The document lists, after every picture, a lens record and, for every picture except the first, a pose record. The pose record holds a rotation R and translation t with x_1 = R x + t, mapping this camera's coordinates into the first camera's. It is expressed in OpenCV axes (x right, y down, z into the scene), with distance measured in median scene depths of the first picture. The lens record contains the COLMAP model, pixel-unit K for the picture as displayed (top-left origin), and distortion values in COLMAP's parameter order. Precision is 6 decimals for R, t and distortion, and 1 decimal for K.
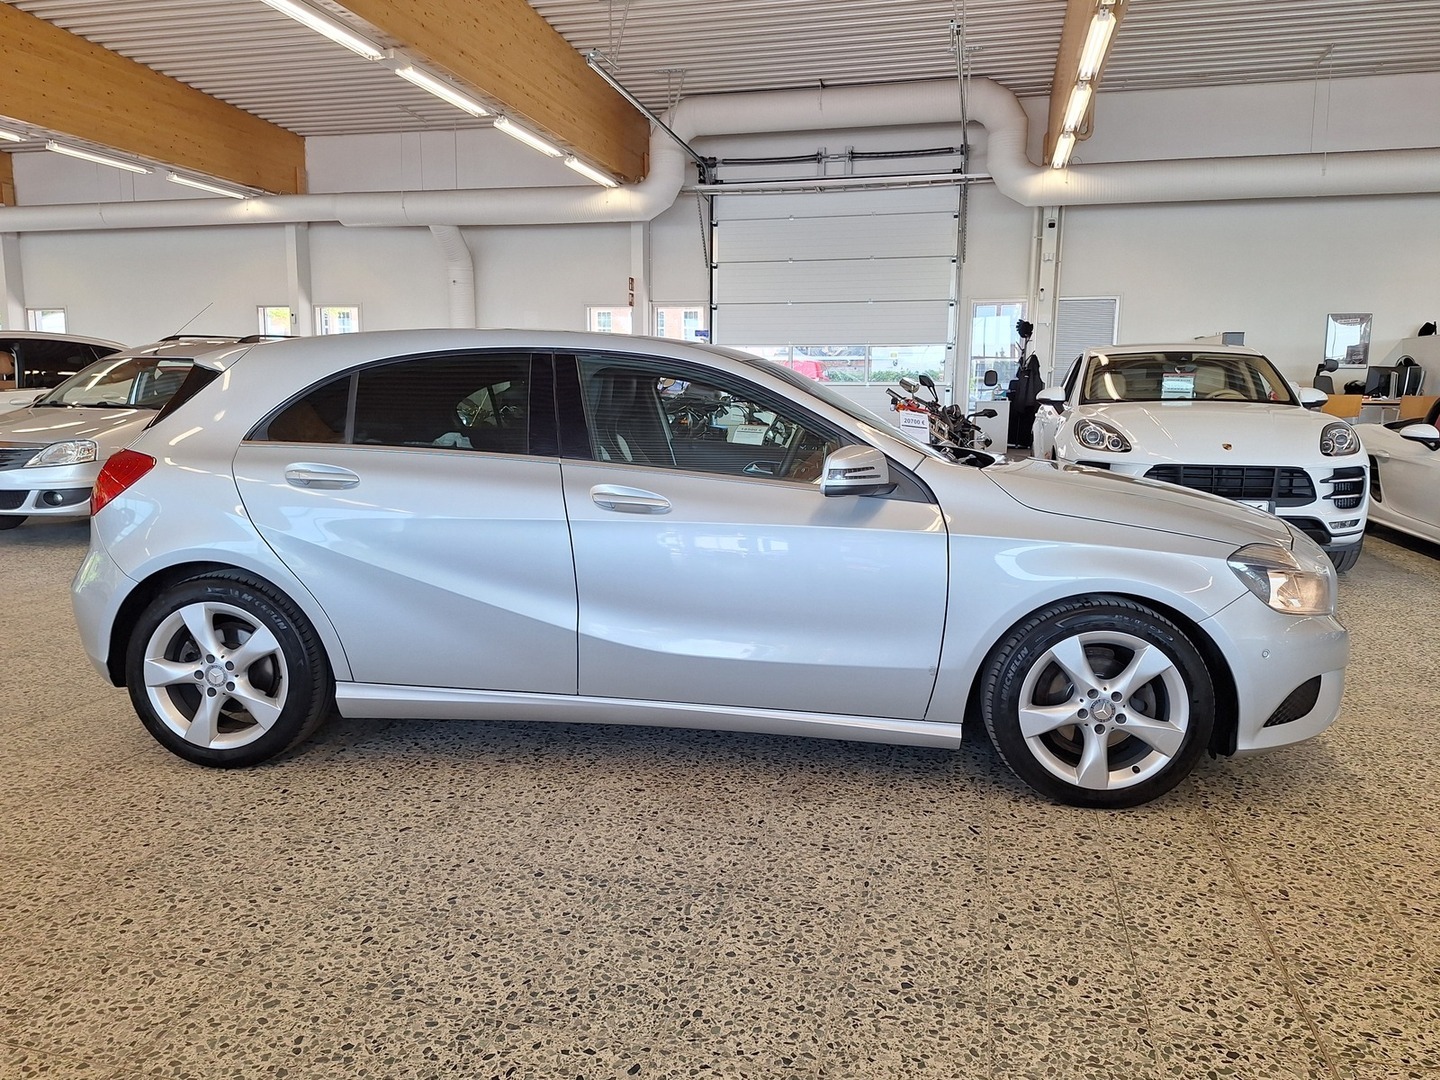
lens RADIAL K [[954.7, 0, 720.0], [0, 954.7, 540.0], [0, 0, 1]] dist [0.072449, -0.079510]
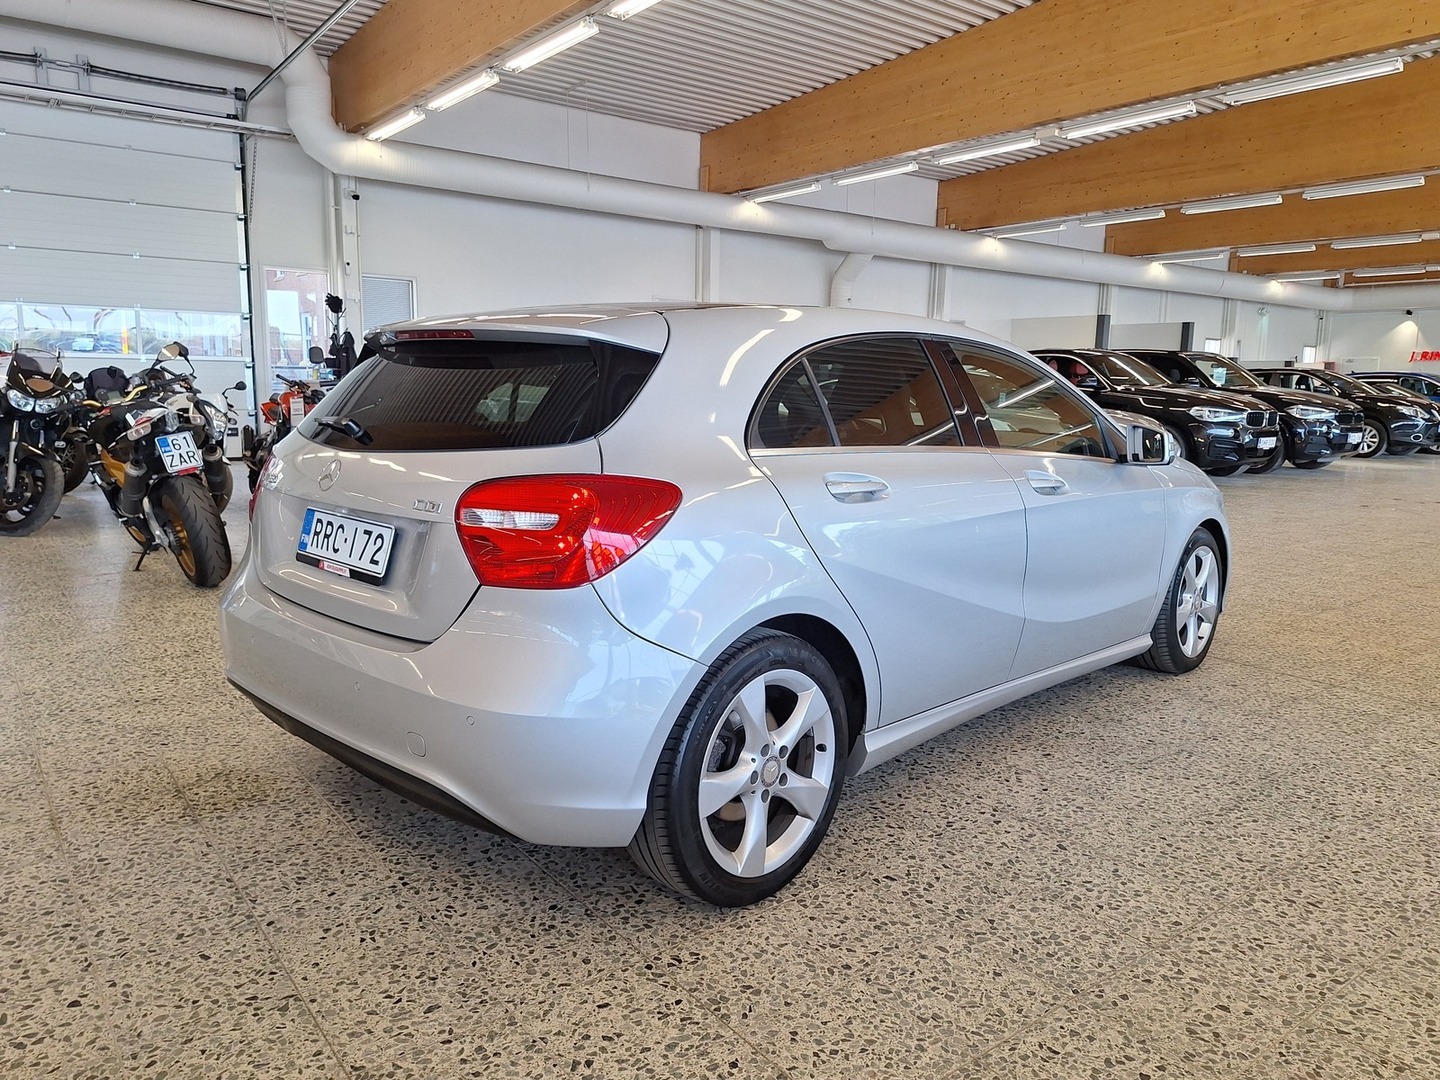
lens RADIAL K [[996.9, 0, 695.5], [0, 996.9, 522.0], [0, 0, 1]] dist [0.042370, -0.036438]
pose [[0.633446, -0.107695, 0.766256, -0.233059], [0.108590, 0.992840, 0.049771, -0.018398], [-0.766130, 0.051681, 0.640605, 0.116903]]
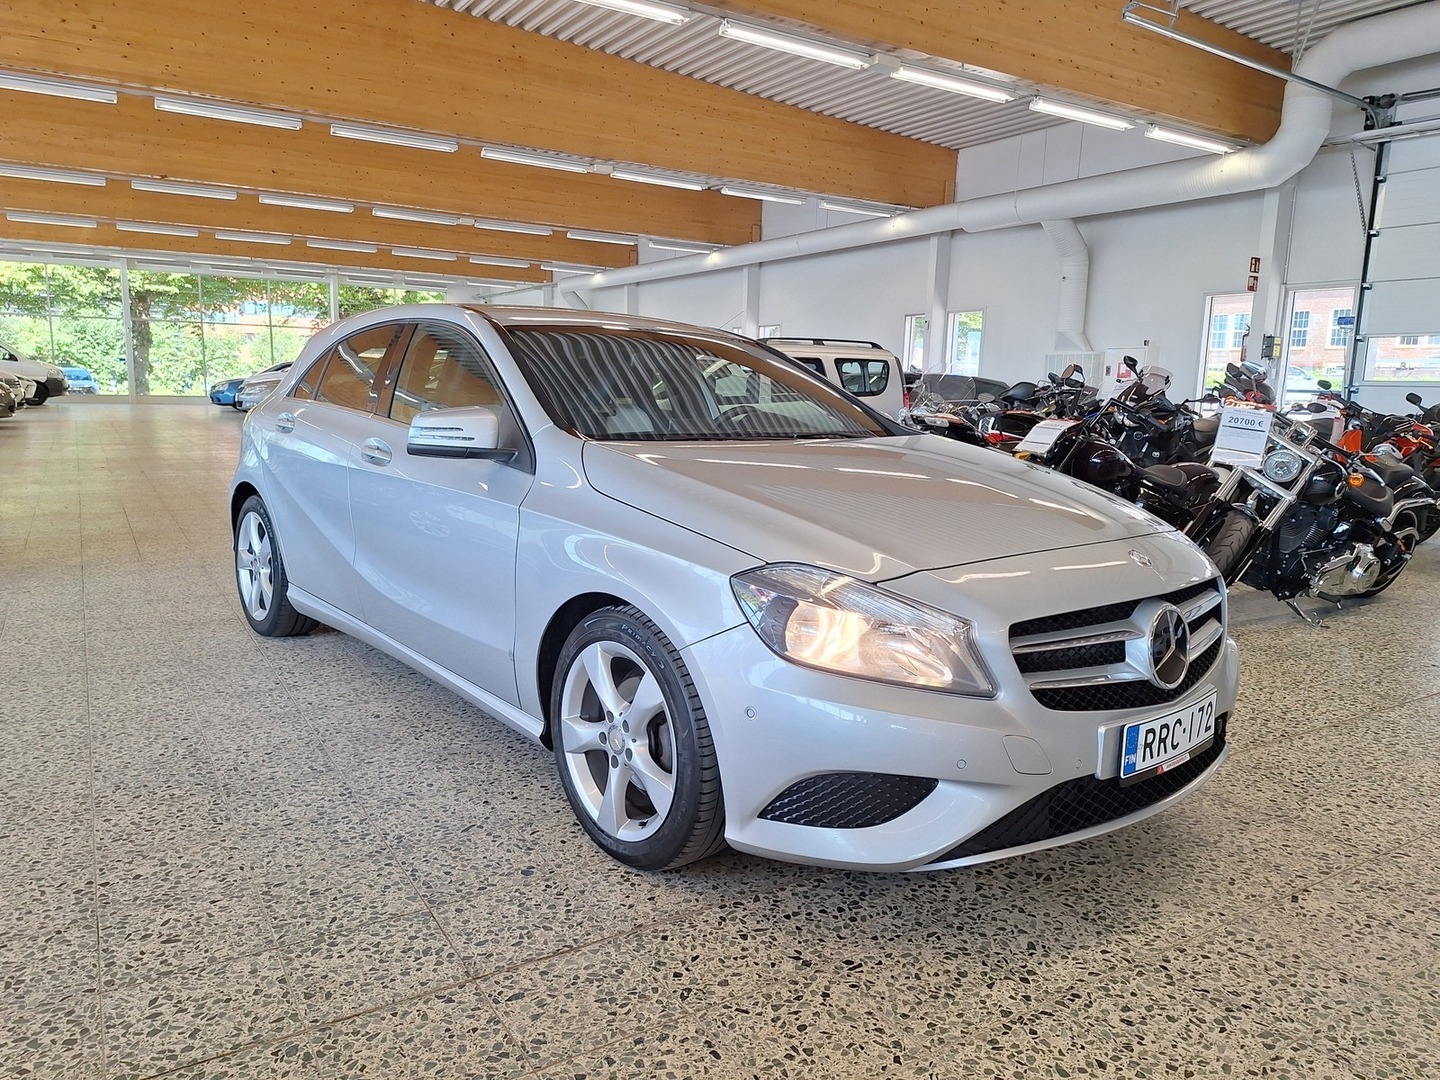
lens RADIAL K [[970.3, 0, 745.6], [0, 970.3, 557.1], [0, 0, 1]] dist [0.046033, -0.040968]
pose [[0.742075, 0.124086, -0.658731, 0.192002], [-0.120522, 0.991401, 0.050979, -0.005866], [0.659392, 0.041561, 0.750649, 0.087022]]
